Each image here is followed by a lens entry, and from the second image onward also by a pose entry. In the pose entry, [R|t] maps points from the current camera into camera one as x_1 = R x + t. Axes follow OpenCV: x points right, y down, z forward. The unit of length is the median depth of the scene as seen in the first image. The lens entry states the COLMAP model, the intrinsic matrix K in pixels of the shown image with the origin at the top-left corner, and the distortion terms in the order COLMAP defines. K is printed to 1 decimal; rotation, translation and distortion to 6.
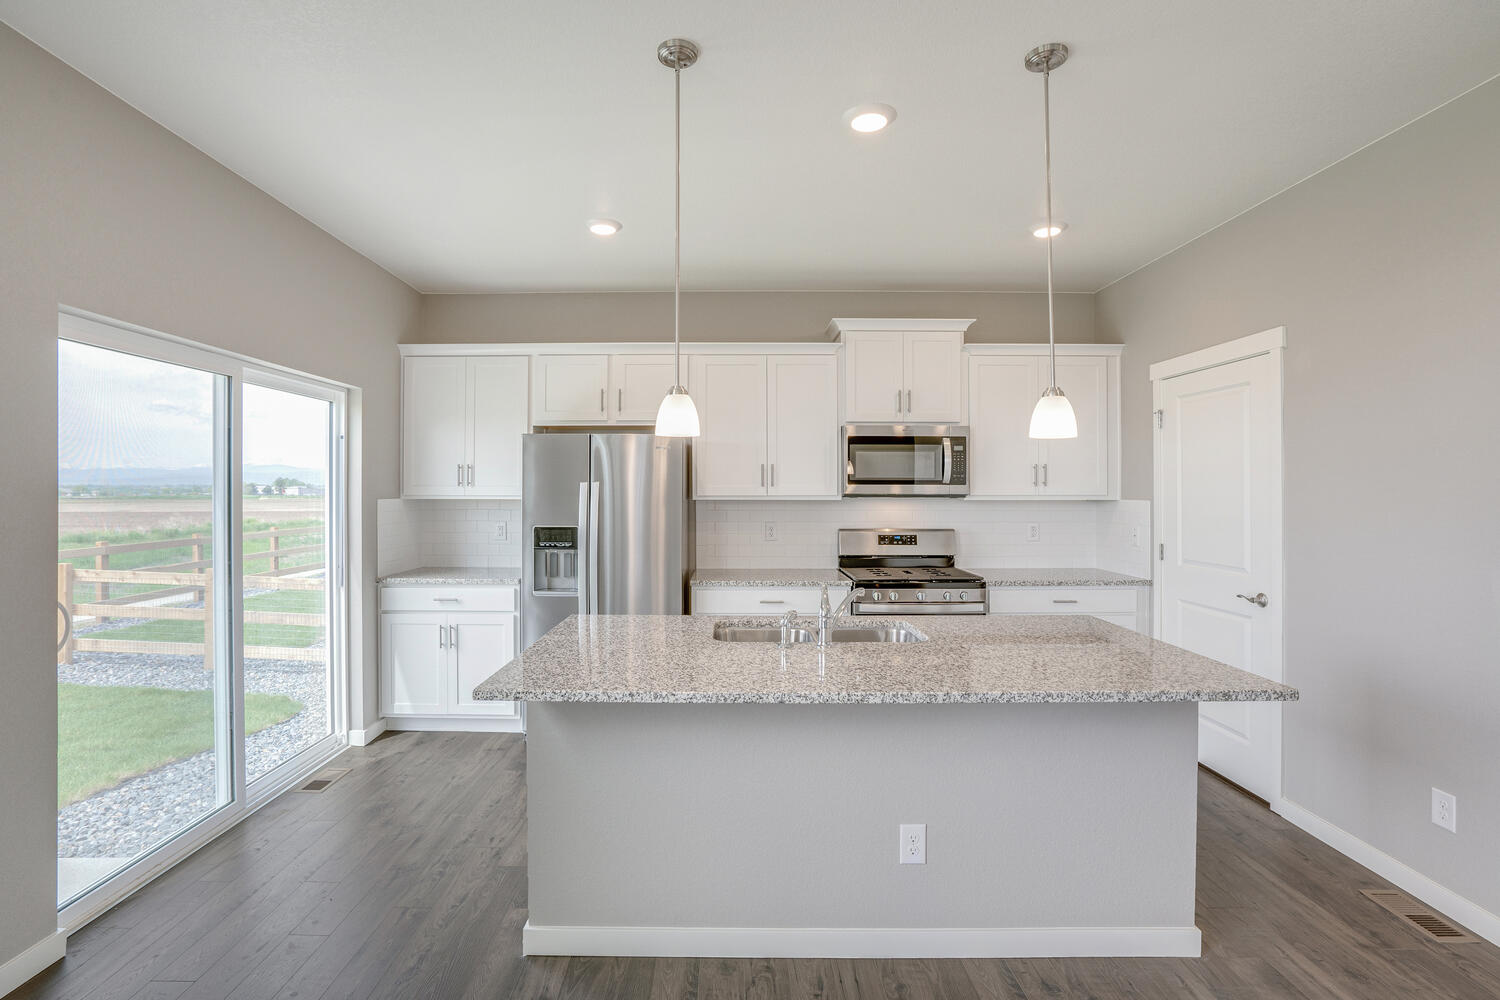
lens RADIAL K [[722.6, 0, 739.4], [0, 722.6, 491.6], [0, 0, 1]] dist [-0.039902, 0.013594]
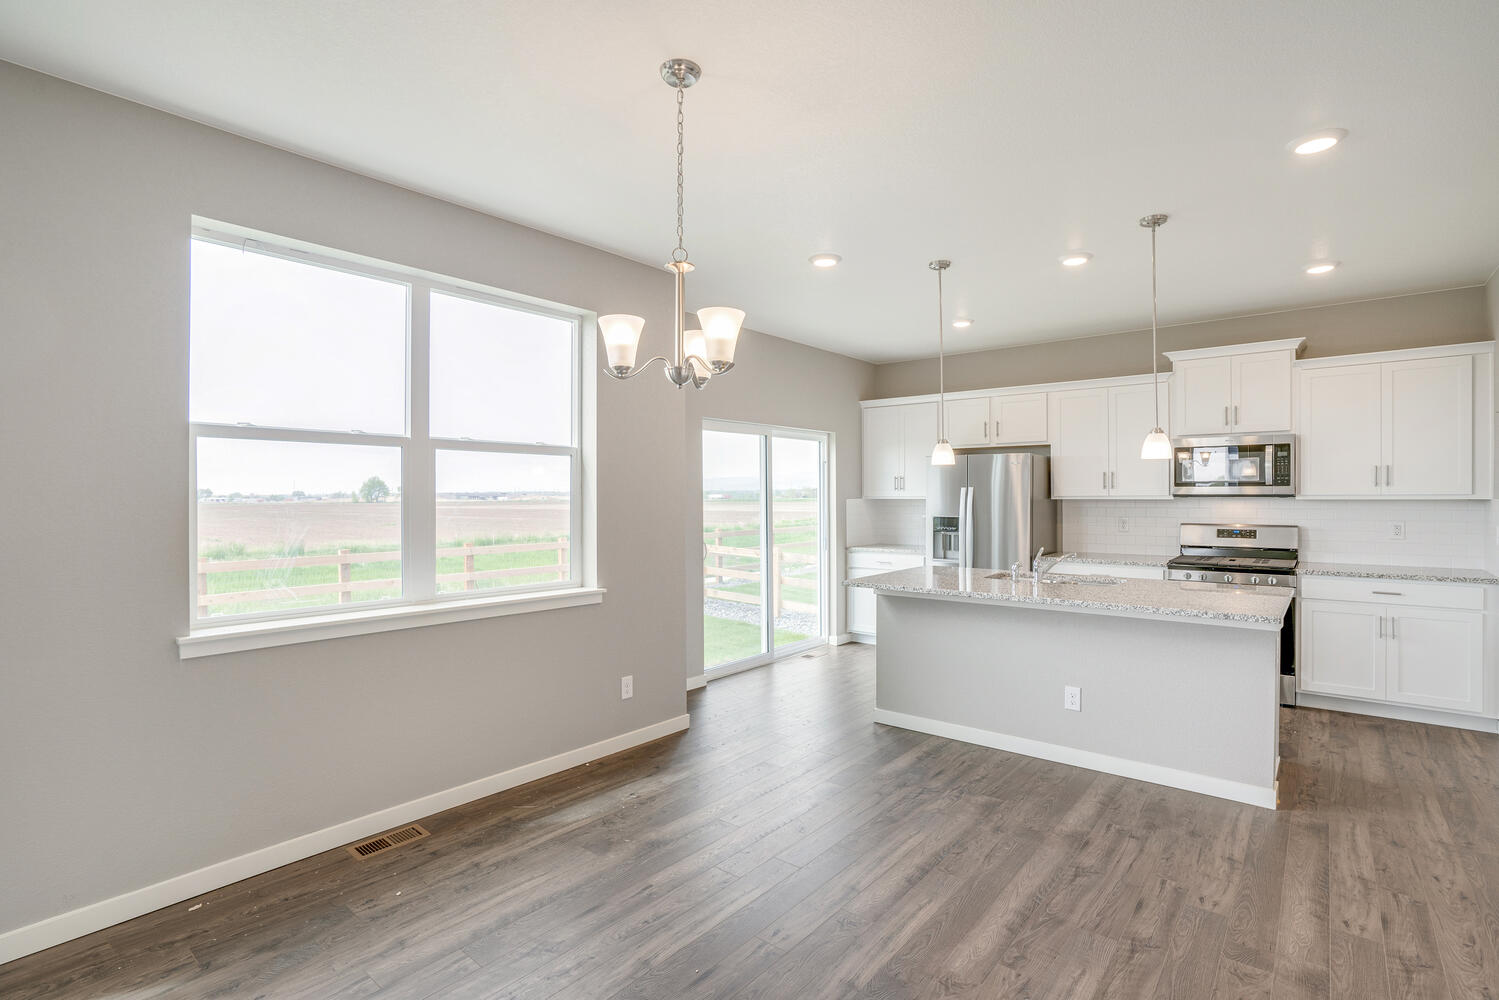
lens RADIAL K [[722.1, 0, 762.3], [0, 722.1, 501.2], [0, 0, 1]] dist [-0.039902, 0.013594]
pose [[0.780611, 0.001317, -0.625016, 0.365463], [0.004862, 0.999955, 0.008181, 0.001464], [0.624999, -0.009425, 0.780569, -0.397871]]
